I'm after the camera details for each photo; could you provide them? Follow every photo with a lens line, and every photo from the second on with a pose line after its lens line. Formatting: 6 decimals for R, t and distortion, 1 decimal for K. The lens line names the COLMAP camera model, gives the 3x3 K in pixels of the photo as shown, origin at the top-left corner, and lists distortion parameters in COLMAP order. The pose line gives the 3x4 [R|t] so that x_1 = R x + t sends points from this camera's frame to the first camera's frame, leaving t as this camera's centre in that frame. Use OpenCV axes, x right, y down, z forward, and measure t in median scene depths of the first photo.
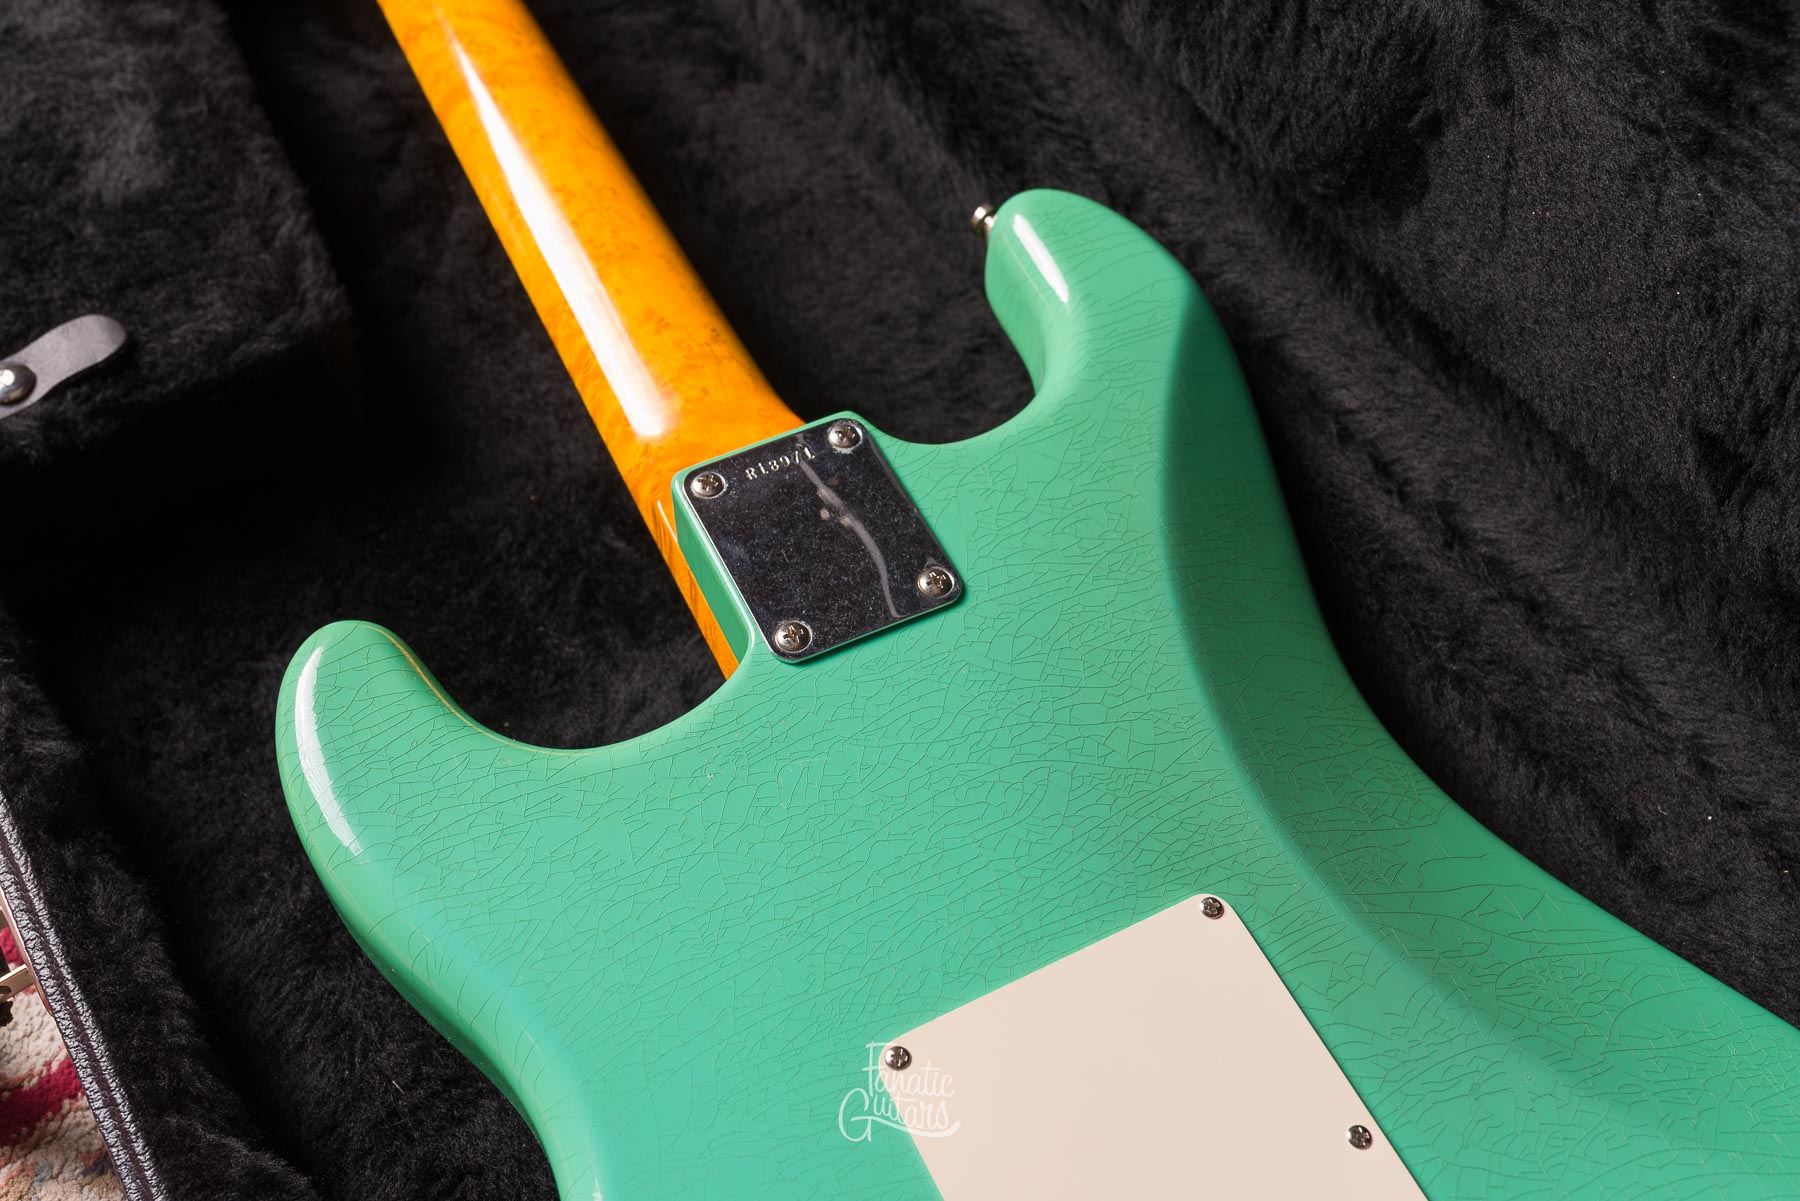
lens RADIAL K [[1777.4, 0, 898.5], [0, 1777.4, 597.9], [0, 0, 1]] dist [0.001867, -0.006887]
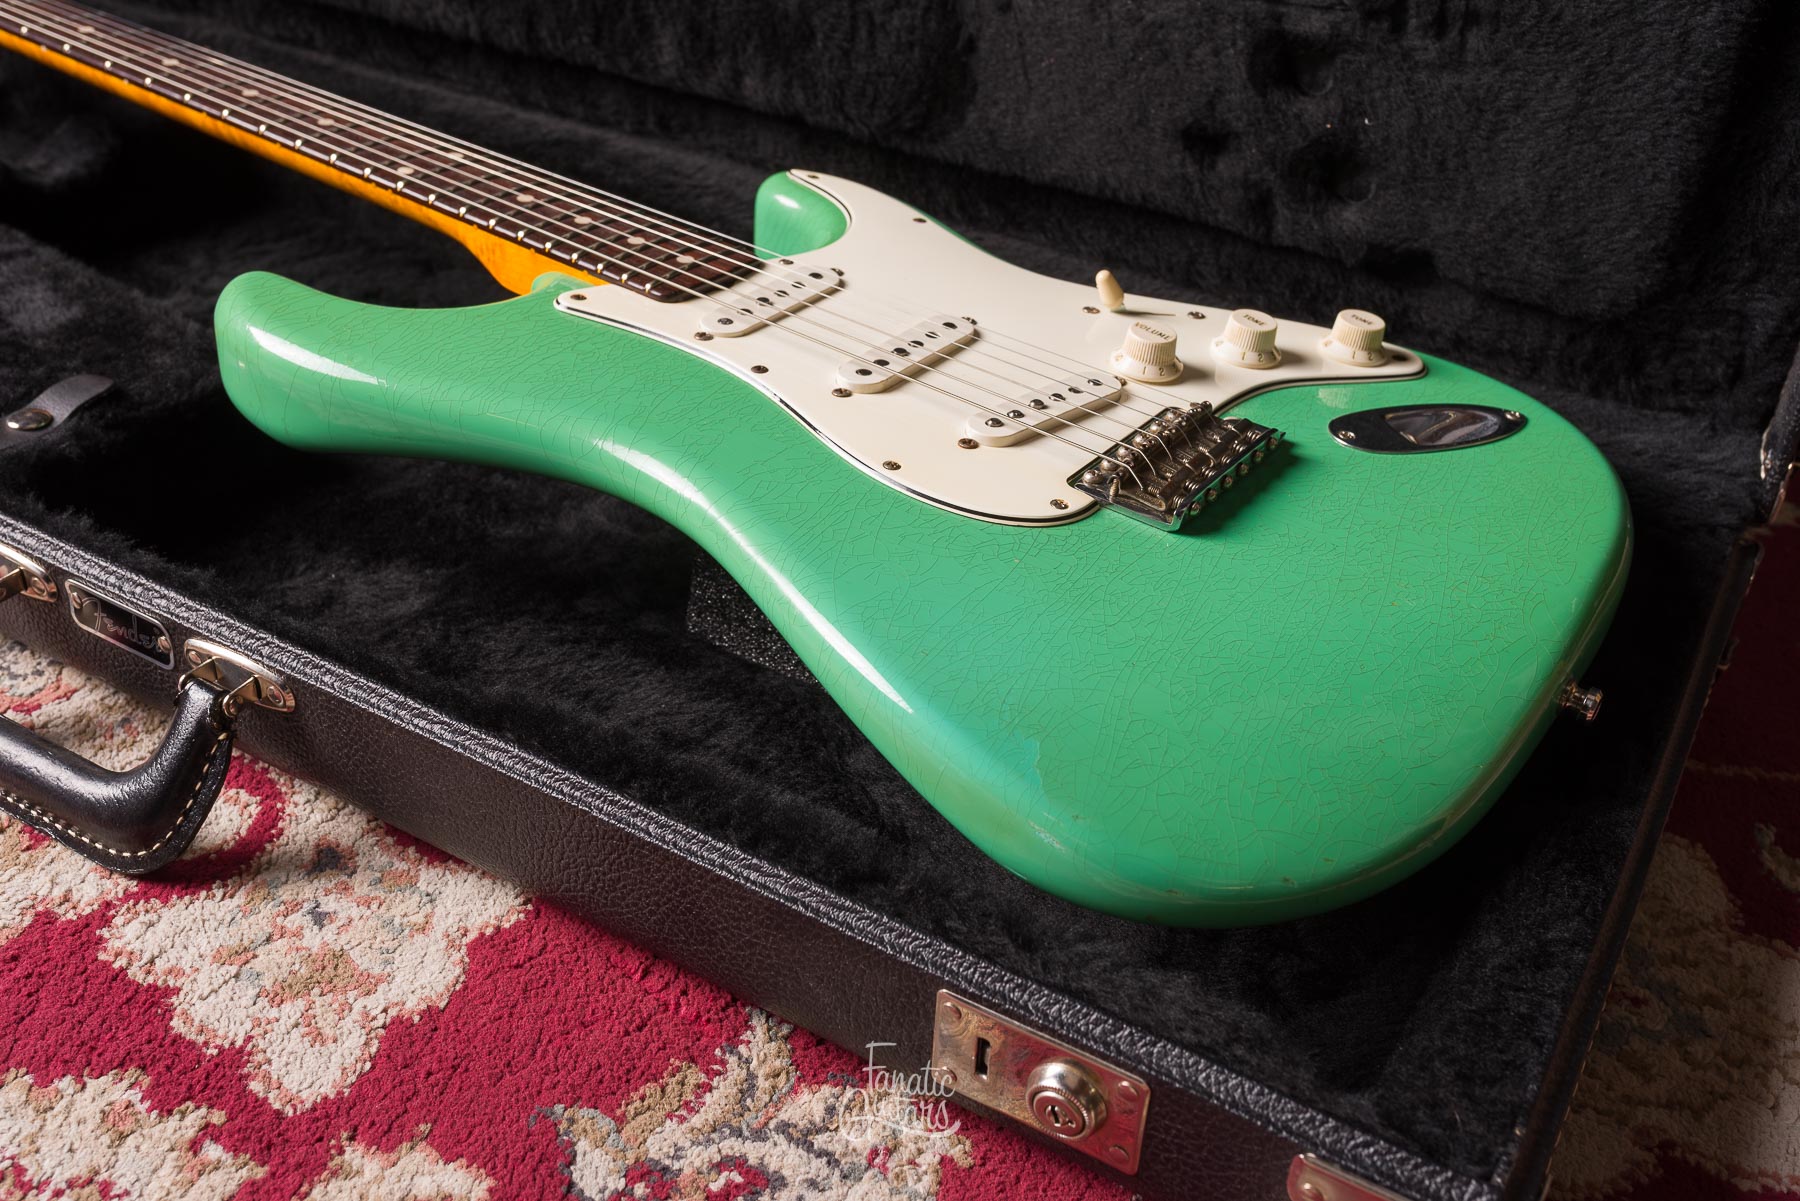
lens RADIAL K [[1754.9, 0, 898.9], [0, 1754.9, 598.1], [0, 0, 1]] dist [0.002205, -0.011869]
pose [[0.895374, -0.231113, 0.380648, -0.443896], [0.349130, 0.894927, -0.277875, 0.552345], [-0.276431, 0.381697, 0.881982, -0.230896]]
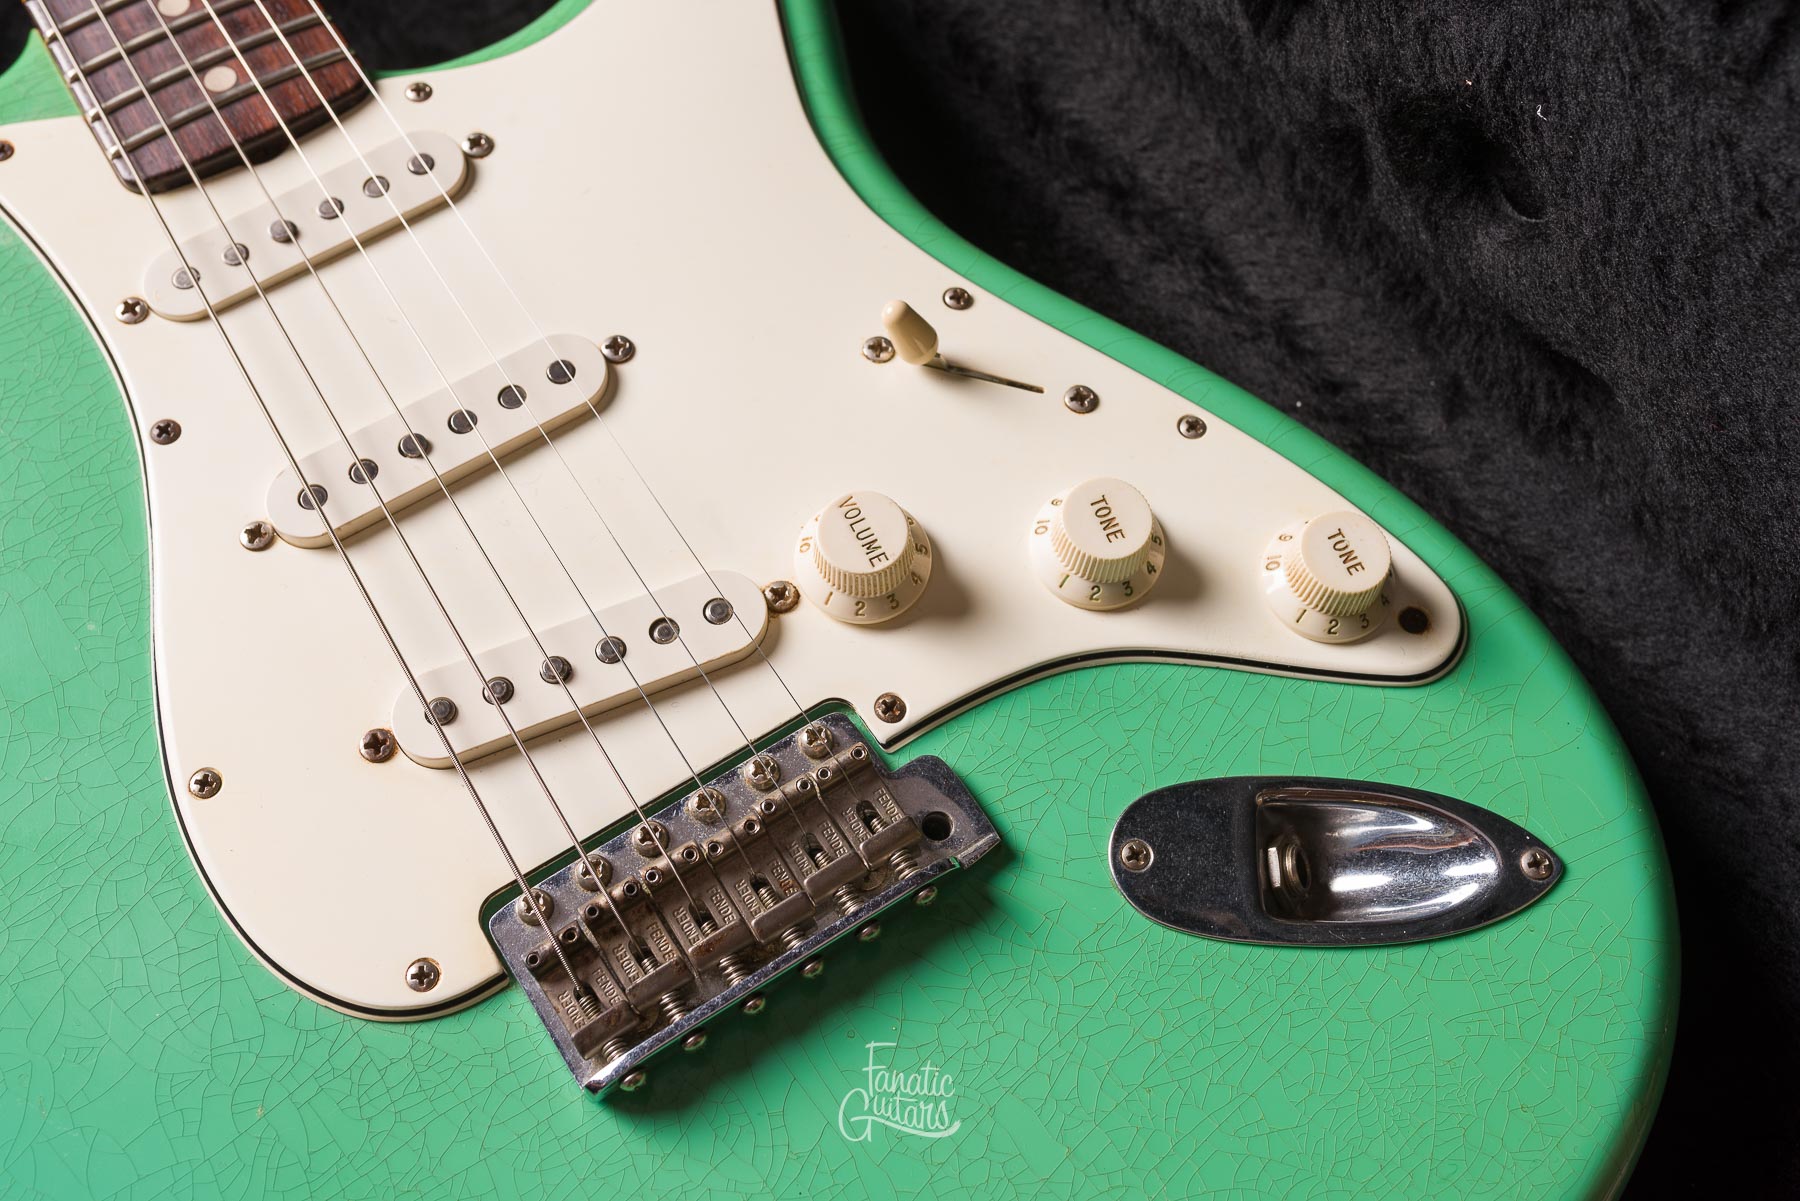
lens RADIAL K [[1810.0, 0, 893.1], [0, 1810.0, 597.3], [0, 0, 1]] dist [-0.004136, 0.002449]
pose [[0.996450, -0.083879, -0.007137, 0.211132], [0.084014, 0.985519, 0.147287, 0.055848], [-0.005321, -0.147364, 0.989068, 0.068530]]
